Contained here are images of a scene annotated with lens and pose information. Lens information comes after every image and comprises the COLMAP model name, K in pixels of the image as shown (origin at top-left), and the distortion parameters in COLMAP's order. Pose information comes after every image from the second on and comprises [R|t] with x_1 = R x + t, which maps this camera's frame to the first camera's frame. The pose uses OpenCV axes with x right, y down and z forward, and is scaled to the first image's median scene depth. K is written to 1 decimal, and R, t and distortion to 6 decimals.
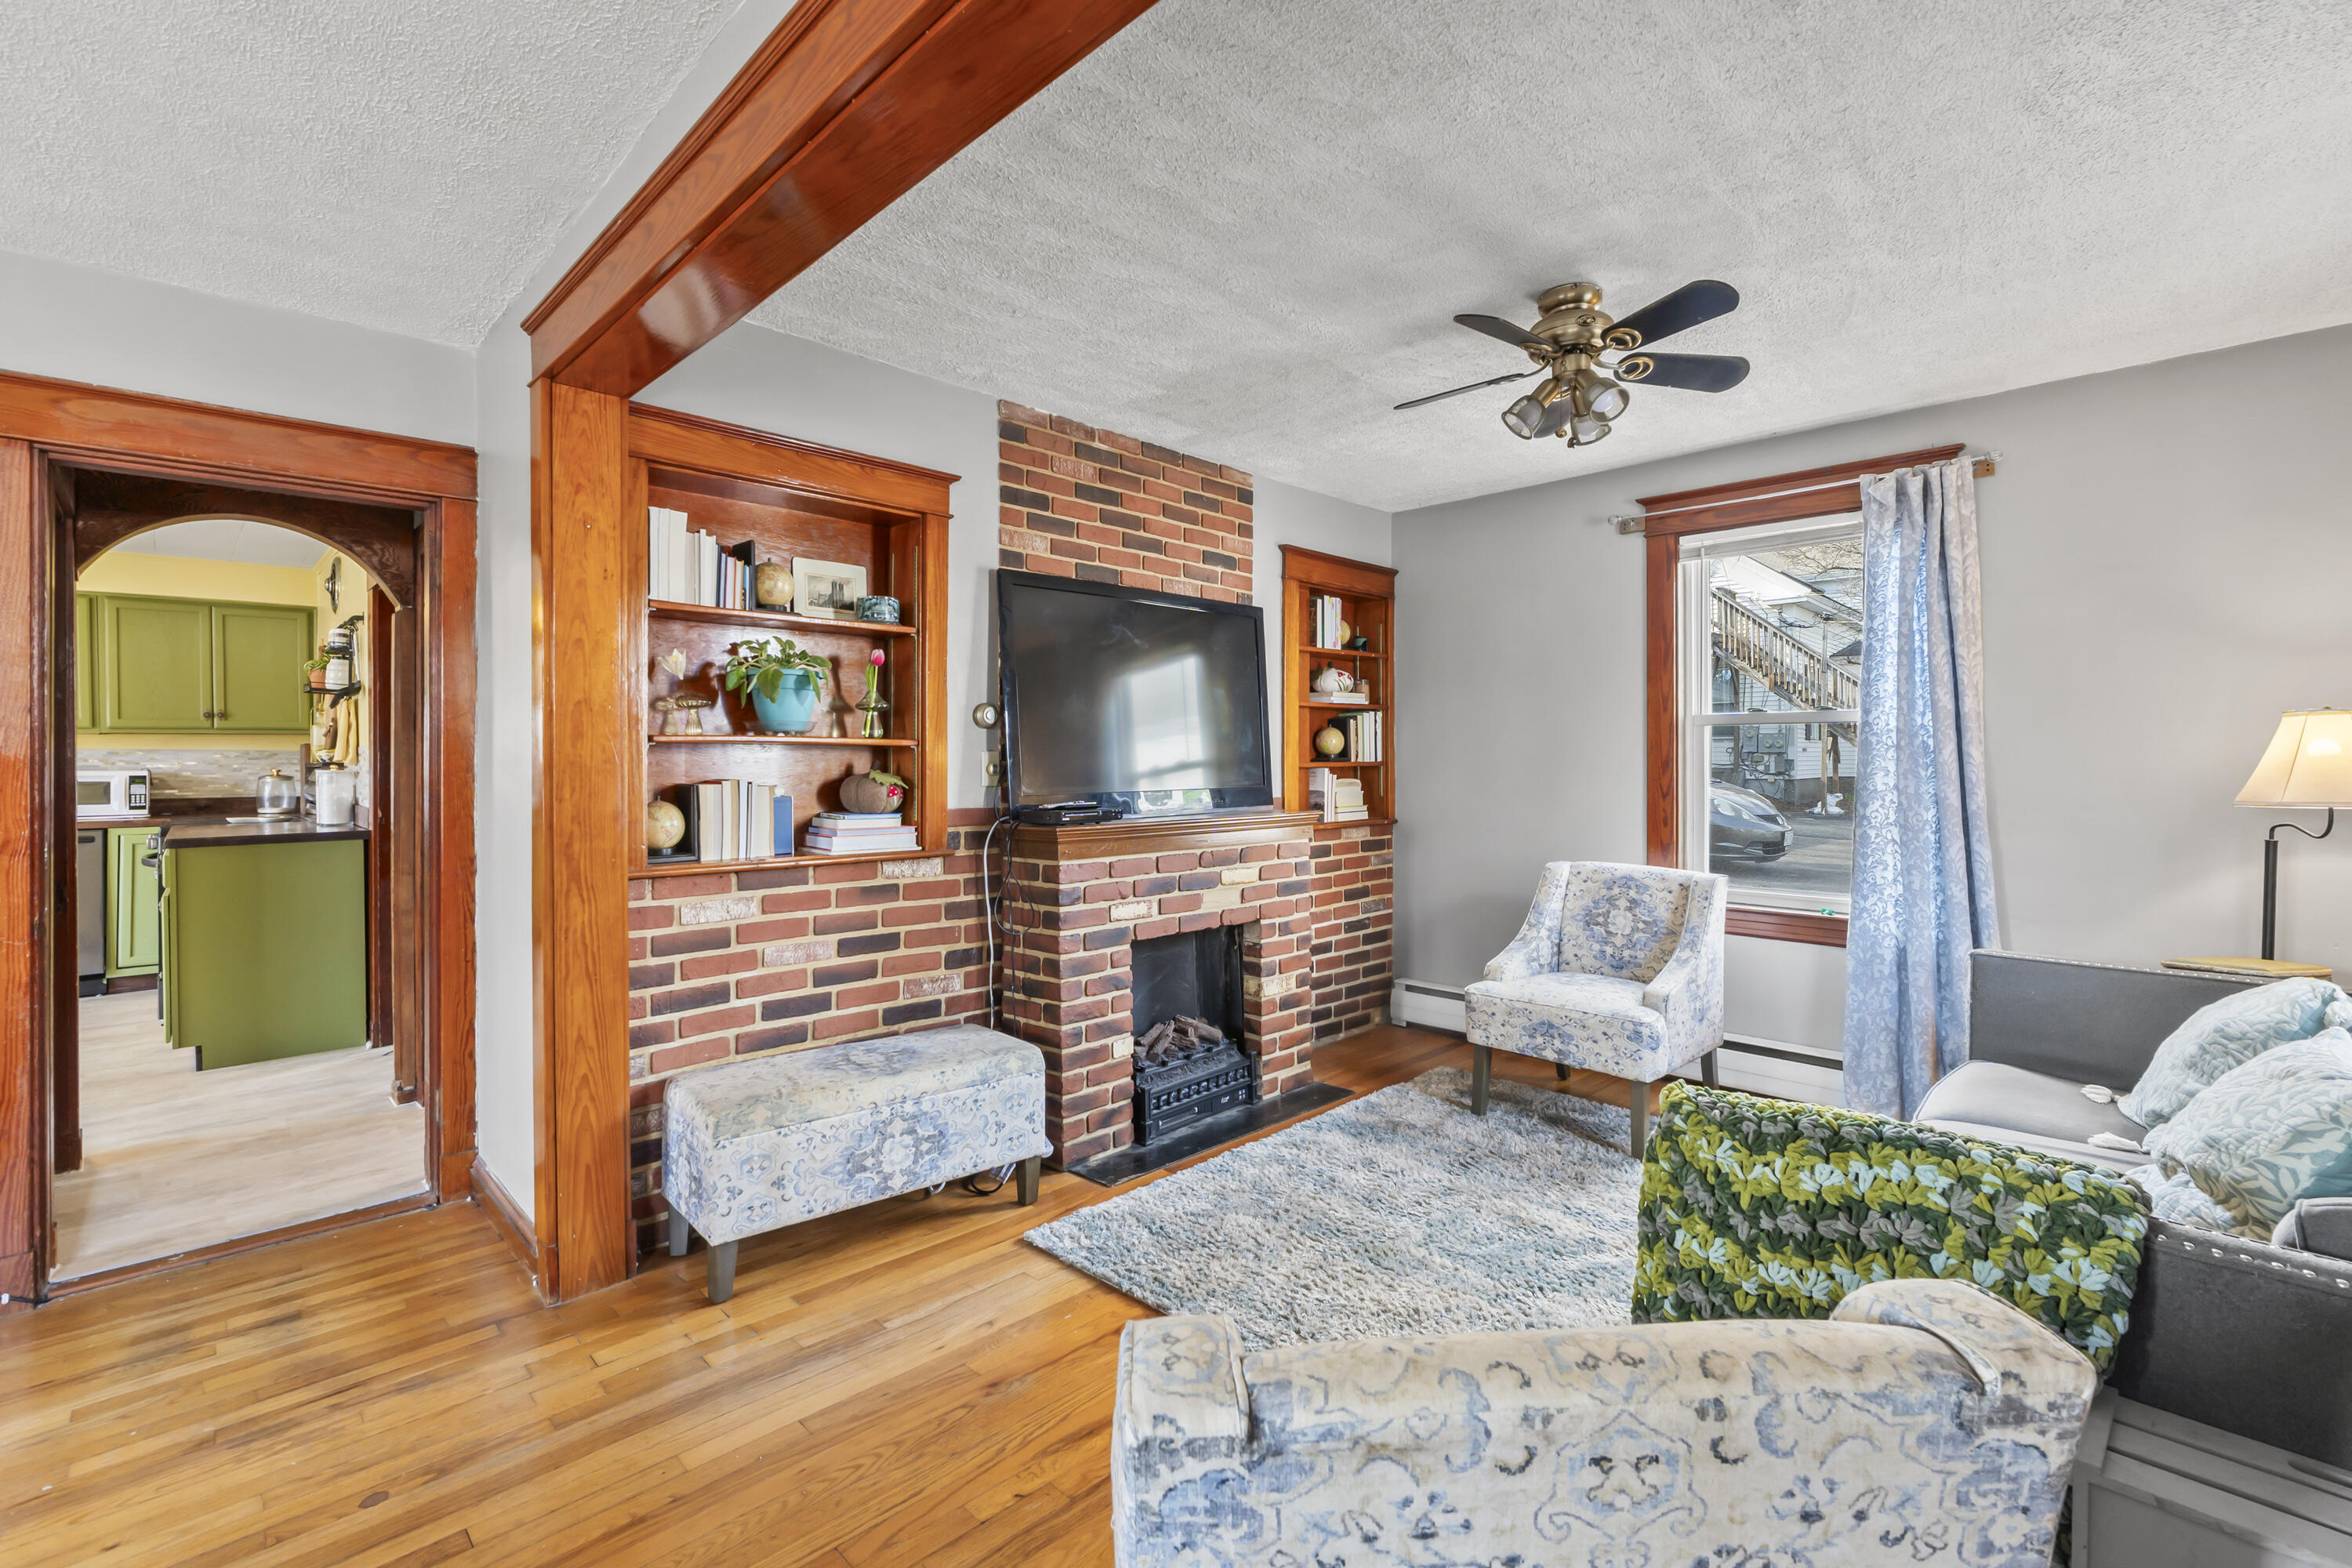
lens RADIAL K [[1023.6, 0, 1176.0], [0, 1023.6, 784.0], [0, 0, 1]] dist [0.000999, -0.000112]
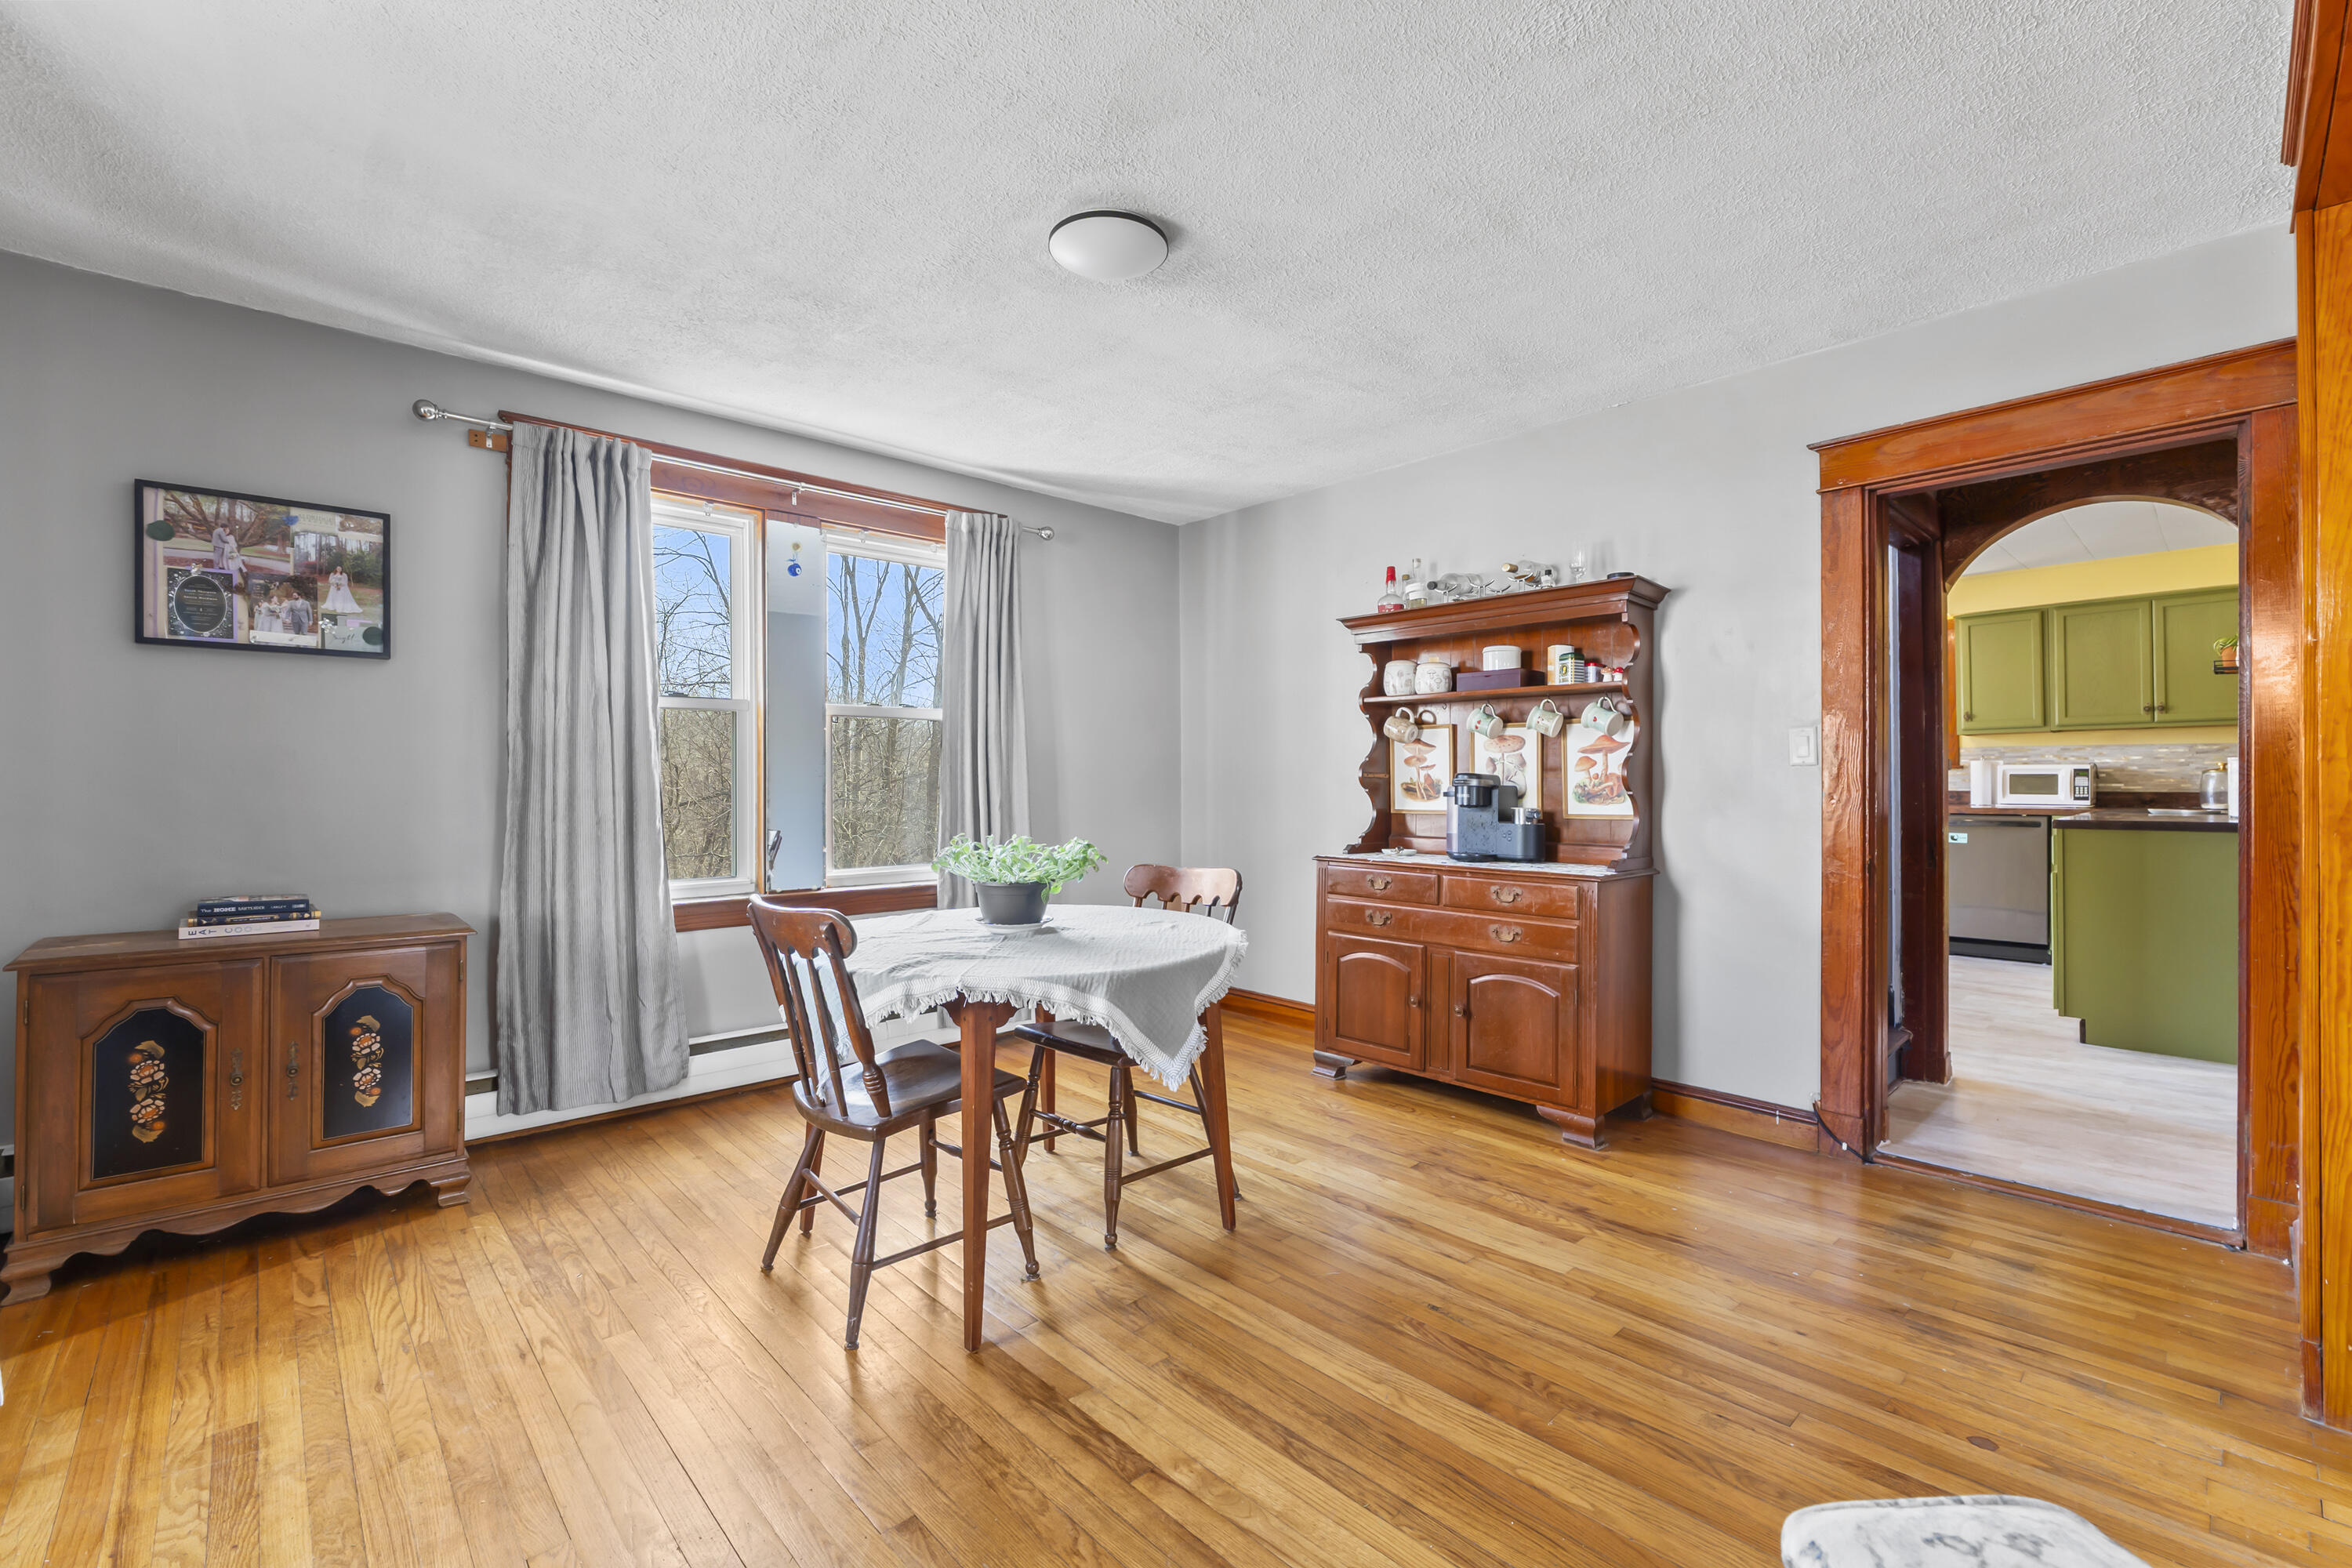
lens RADIAL K [[1001.5, 0, 1176.0], [0, 1001.5, 784.0], [0, 0, 1]] dist [-0.004736, -0.000615]
pose [[-0.026796, 0.004173, -0.999632, 0.122499], [-0.017905, 0.999829, 0.004654, 0.036915], [0.999481, 0.018023, -0.026717, 0.131431]]
